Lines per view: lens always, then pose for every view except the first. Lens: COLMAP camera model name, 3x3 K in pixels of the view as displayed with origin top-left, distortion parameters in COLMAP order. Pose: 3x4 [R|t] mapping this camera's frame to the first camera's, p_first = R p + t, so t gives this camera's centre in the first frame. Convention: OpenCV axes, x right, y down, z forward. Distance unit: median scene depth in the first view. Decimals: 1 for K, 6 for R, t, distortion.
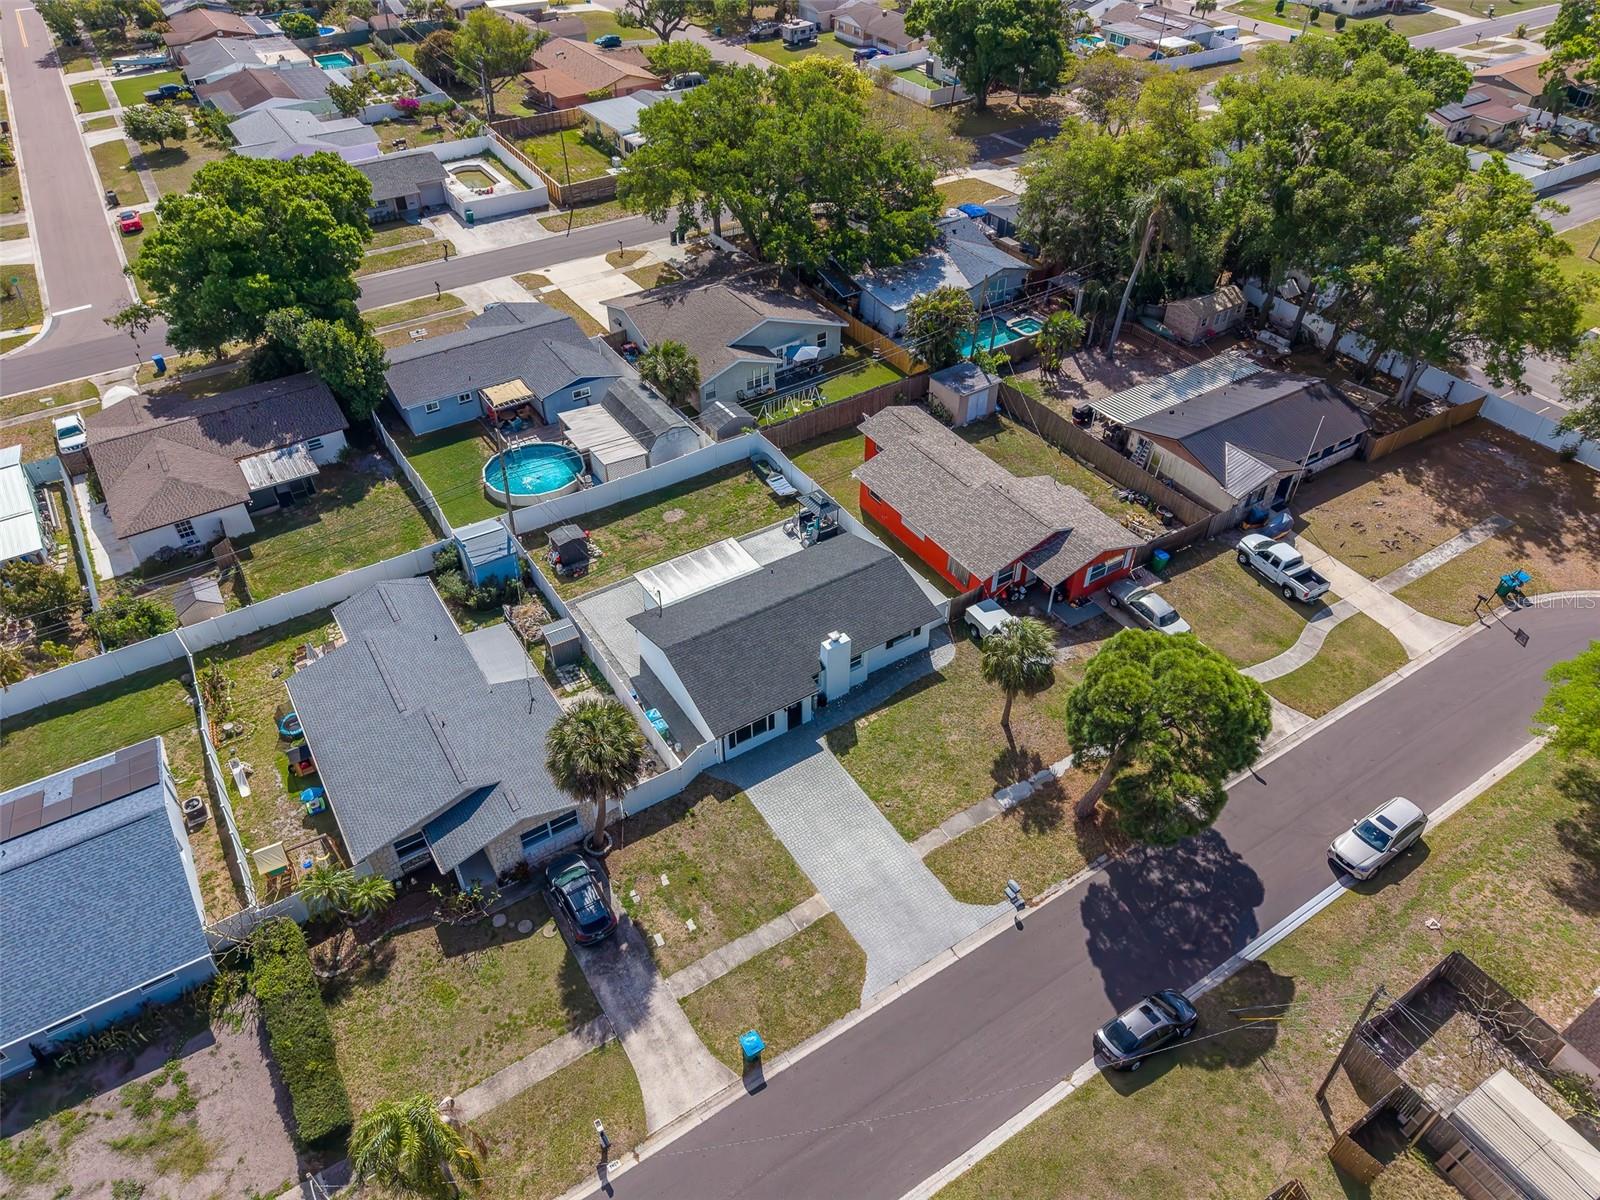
lens RADIAL K [[1072.8, 0, 798.8], [0, 1072.8, 601.6], [0, 0, 1]] dist [0.014776, -0.011012]
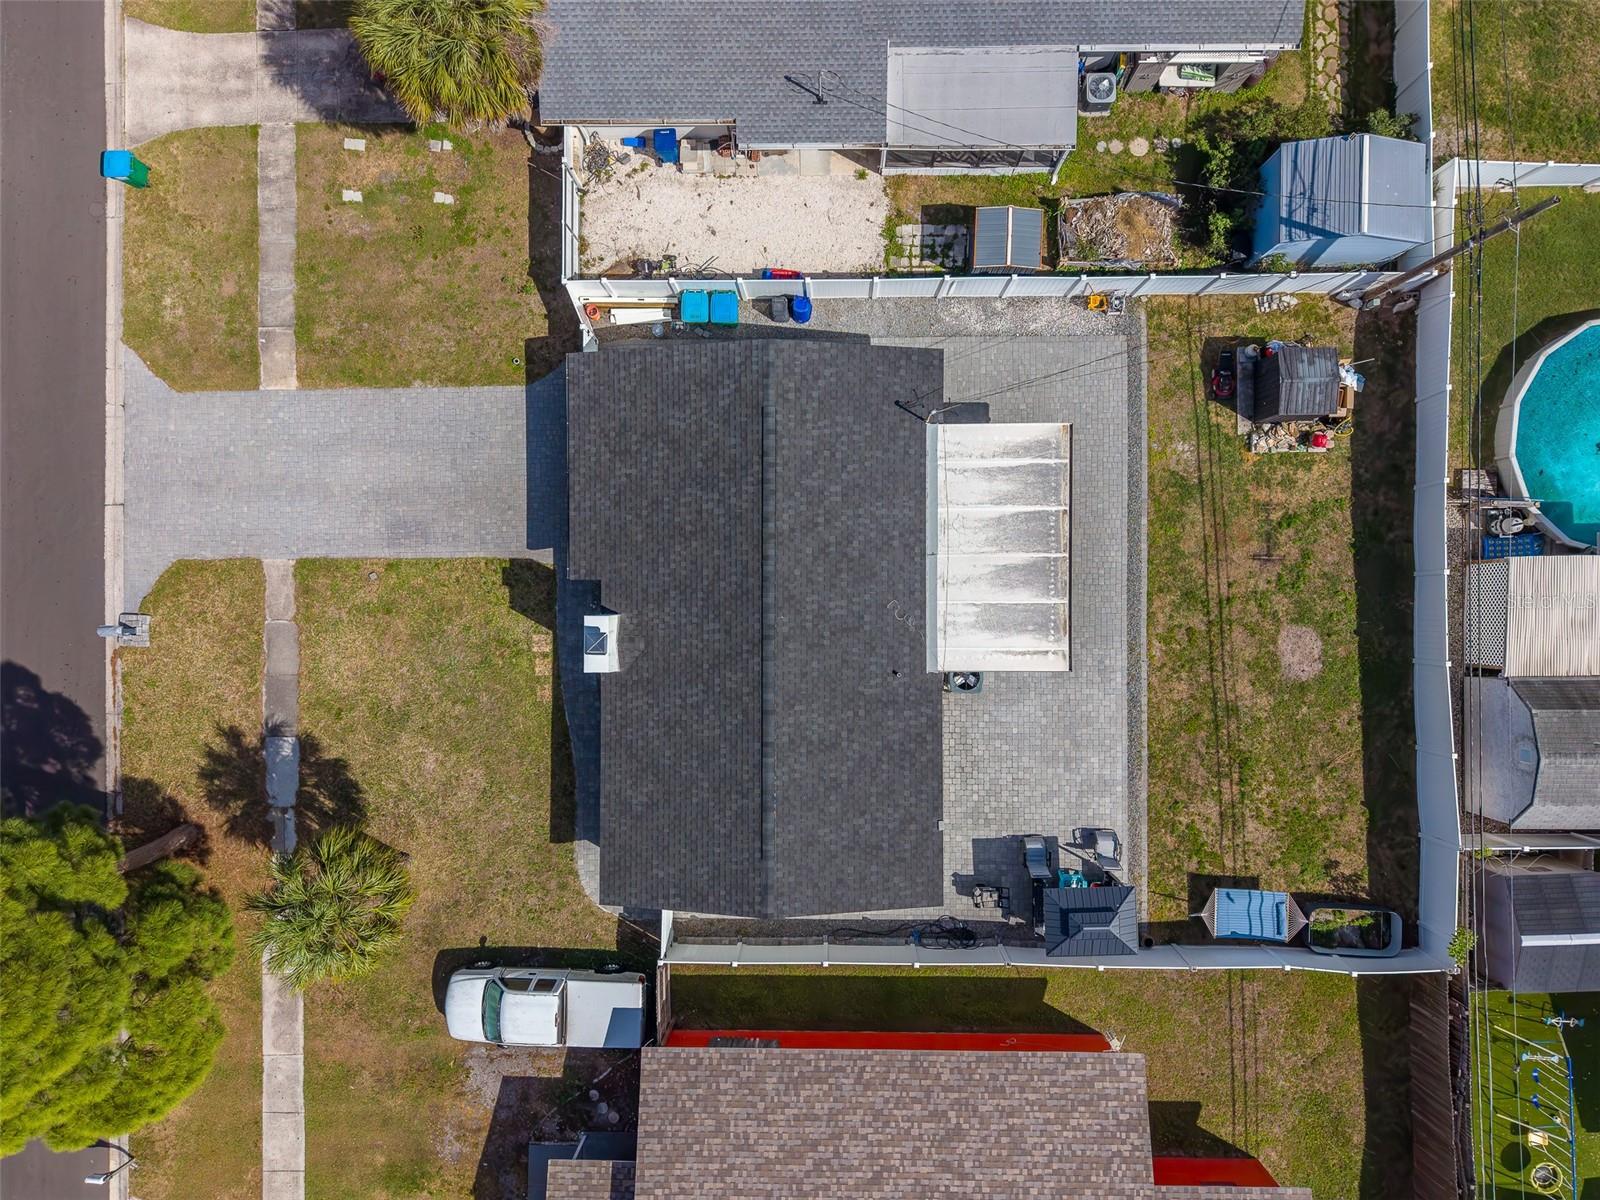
lens RADIAL K [[1098.1, 0, 800.0], [0, 1098.1, 600.0], [0, 0, 1]] dist [-0.002993, -0.001546]
pose [[-0.536216, 0.844009, 0.010991, -0.030795], [-0.532563, -0.348393, 0.771362, -0.313746], [0.654866, 0.407763, 0.636302, 0.580548]]
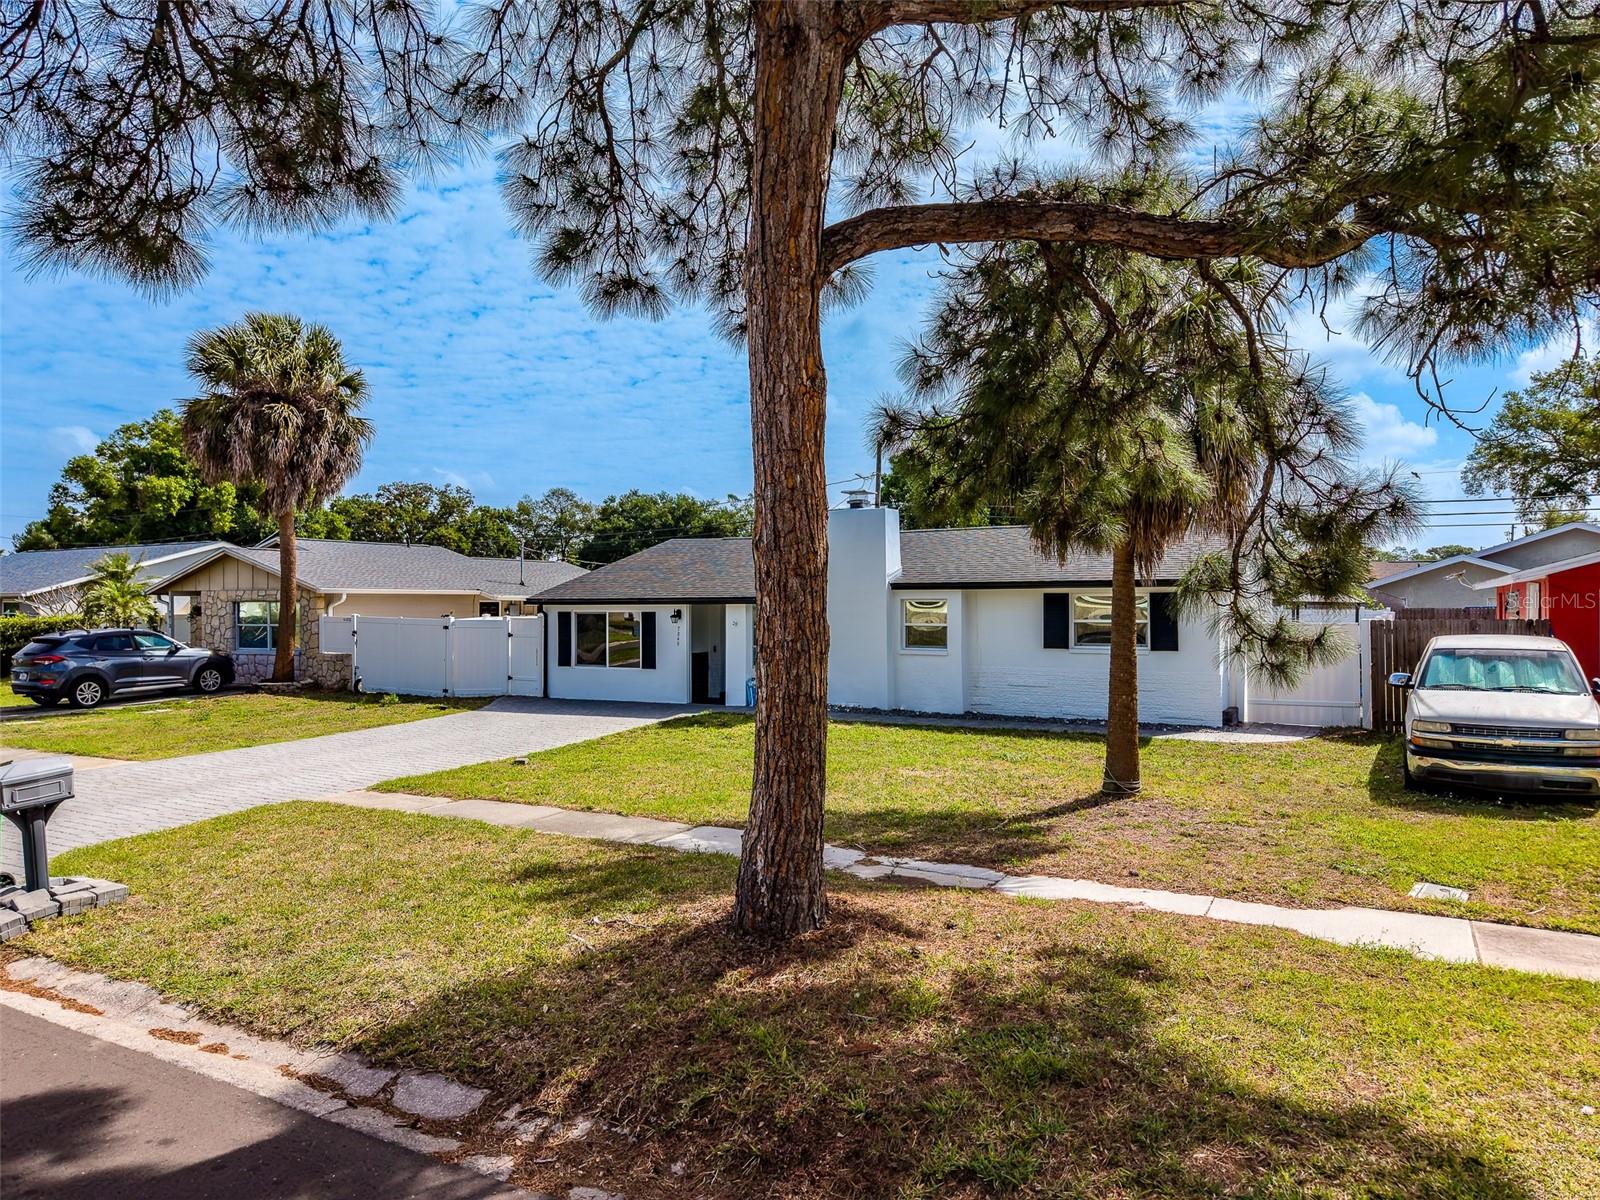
lens RADIAL K [[1098.1, 0, 800.0], [0, 1098.1, 600.0], [0, 0, 1]] dist [-0.002993, -0.001546]
pose [[0.453862, -0.003208, -0.891066, 0.294998], [-0.575527, 0.762378, -0.295888, 0.150295], [0.680278, 0.647124, 0.344168, 0.691628]]
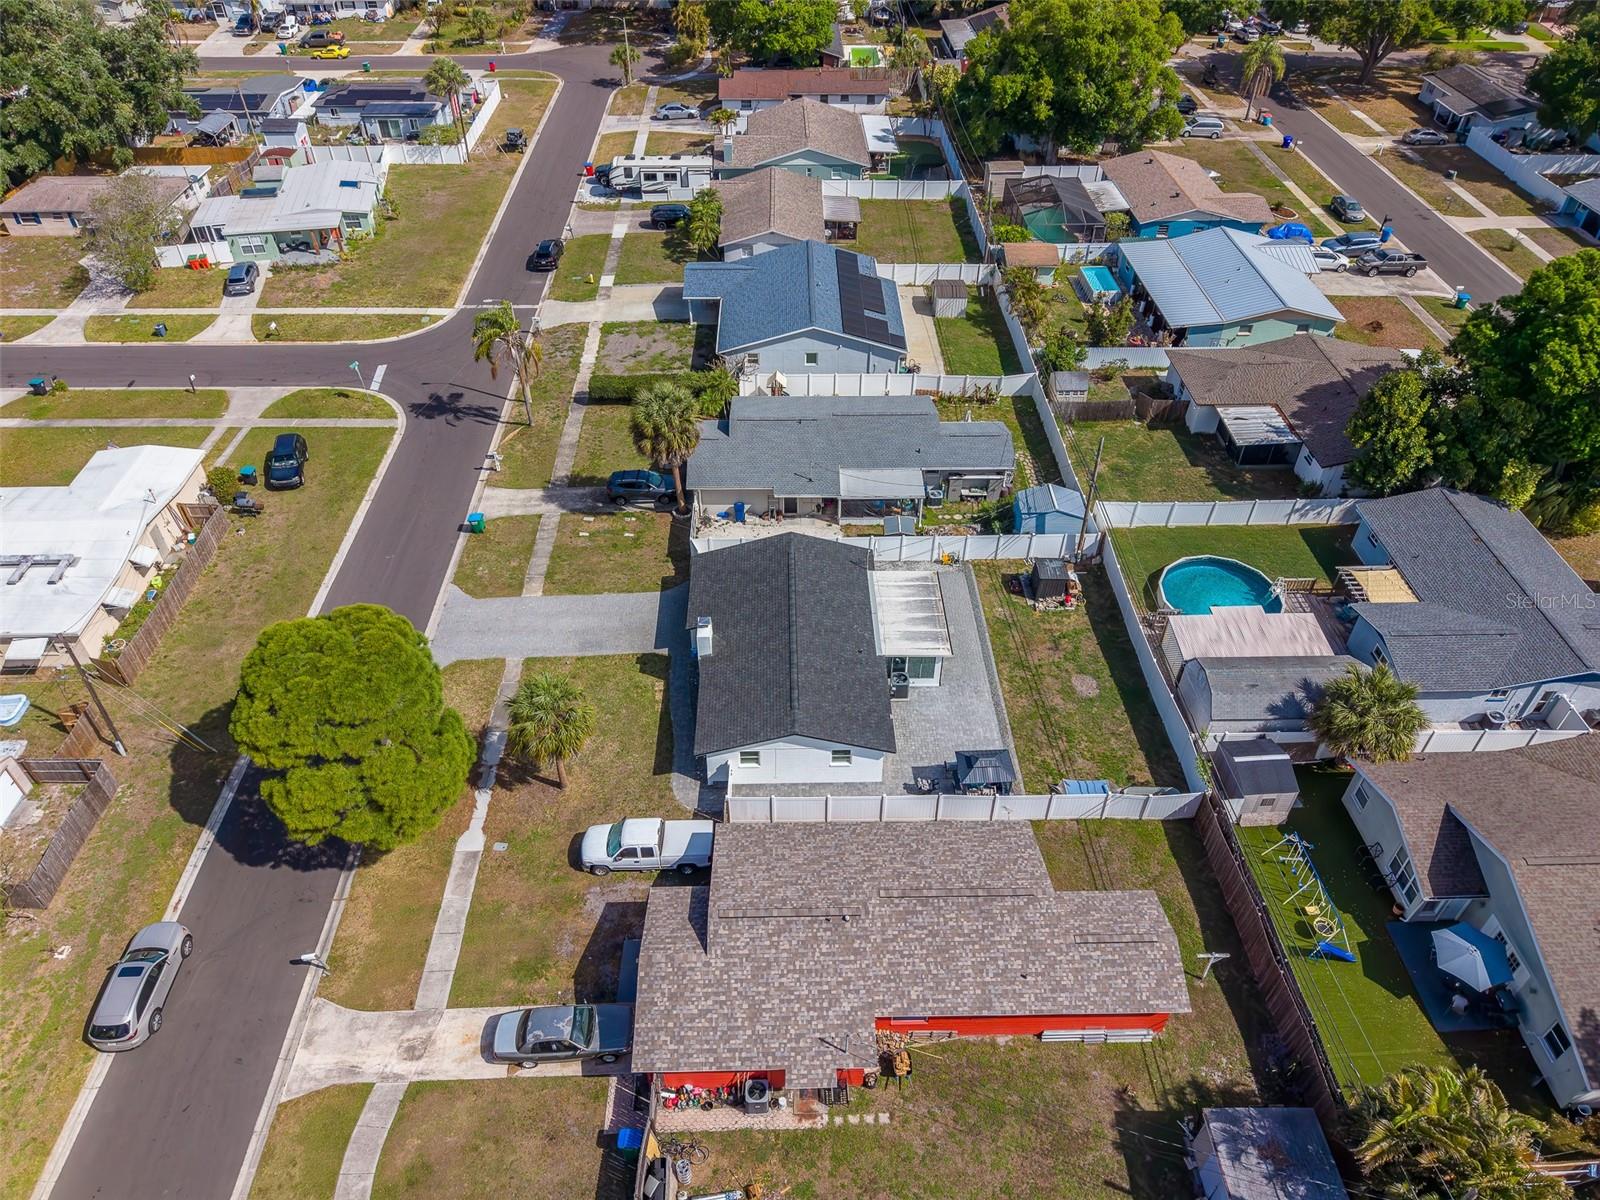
lens RADIAL K [[1068.2, 0, 797.7], [0, 1068.2, 602.0], [0, 0, 1]] dist [0.017733, -0.015064]
pose [[-0.518765, 0.562136, -0.644116, 0.468027], [-0.560176, 0.345646, 0.752816, -0.580740], [0.645821, 0.751353, 0.135586, 0.720963]]
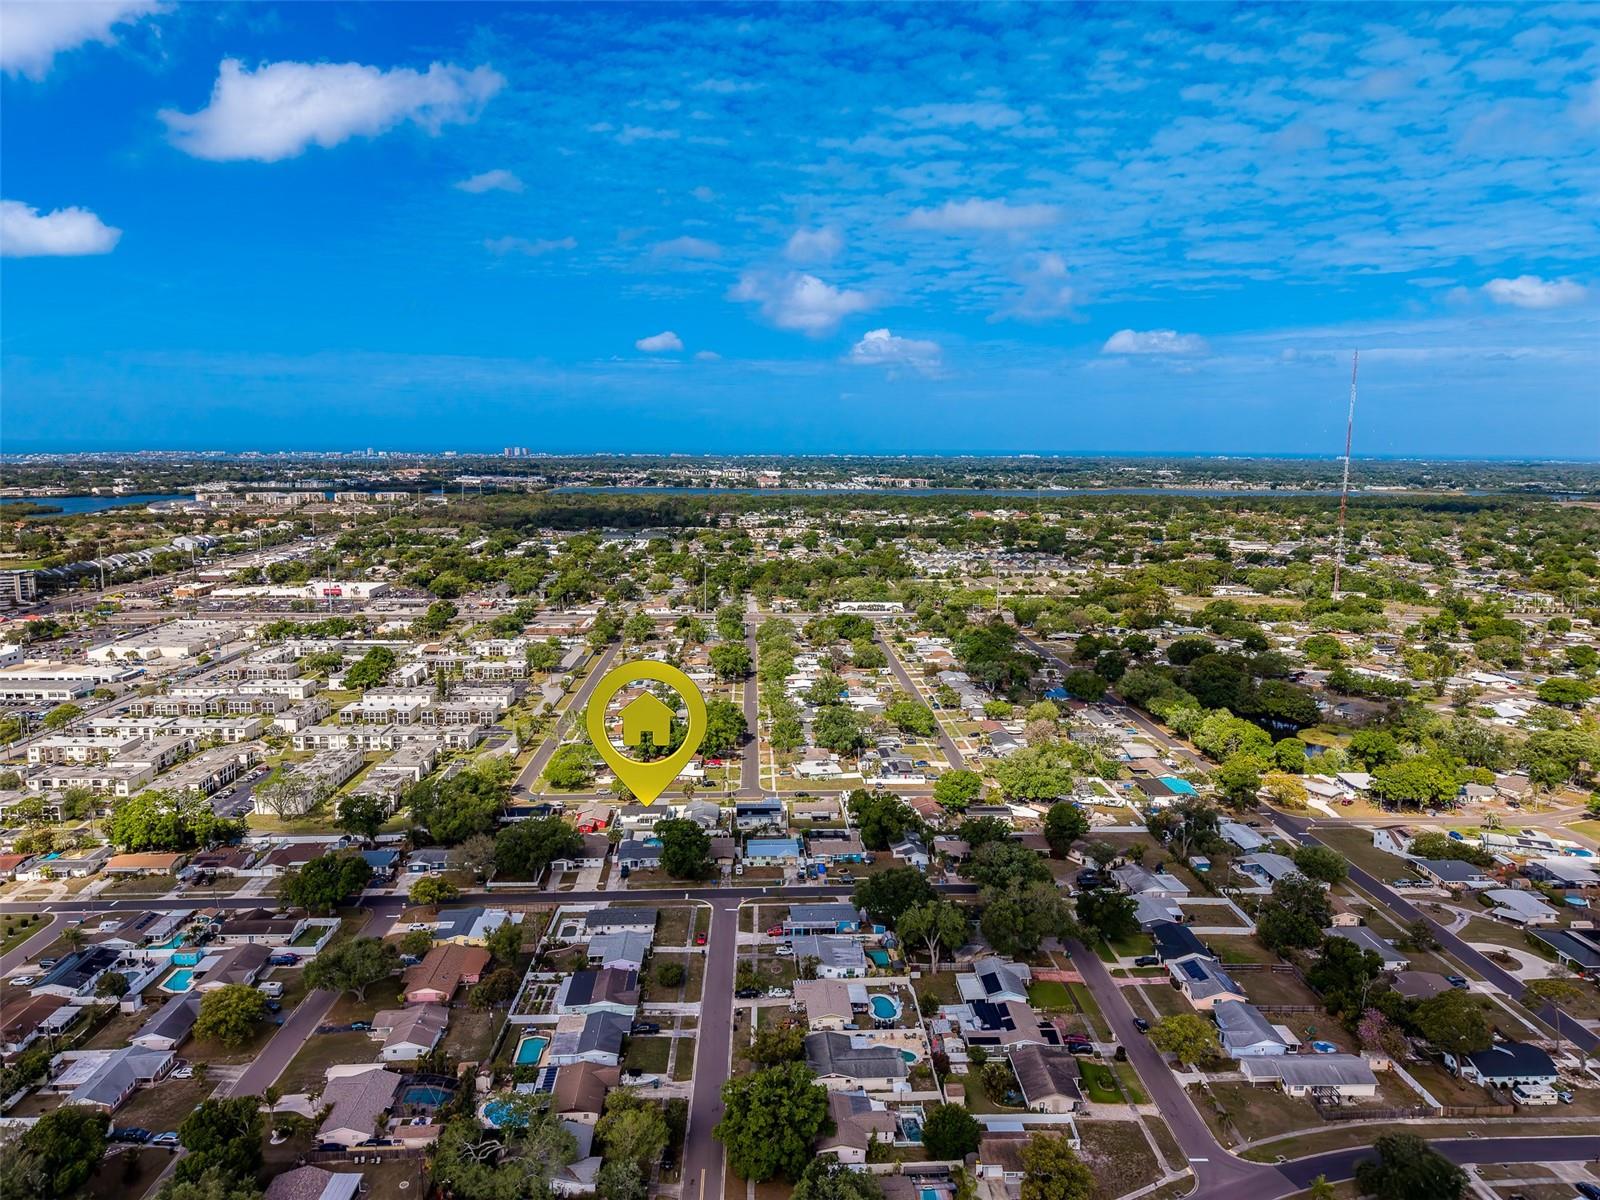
lens RADIAL K [[1068.2, 0, 797.7], [0, 1068.2, 602.0], [0, 0, 1]] dist [0.017733, -0.015064]
pose [[-0.866975, -0.076702, 0.492413, -3.071390], [0.322667, 0.666615, 0.671945, -3.830554], [-0.379789, 0.741446, -0.553189, 2.649543]]
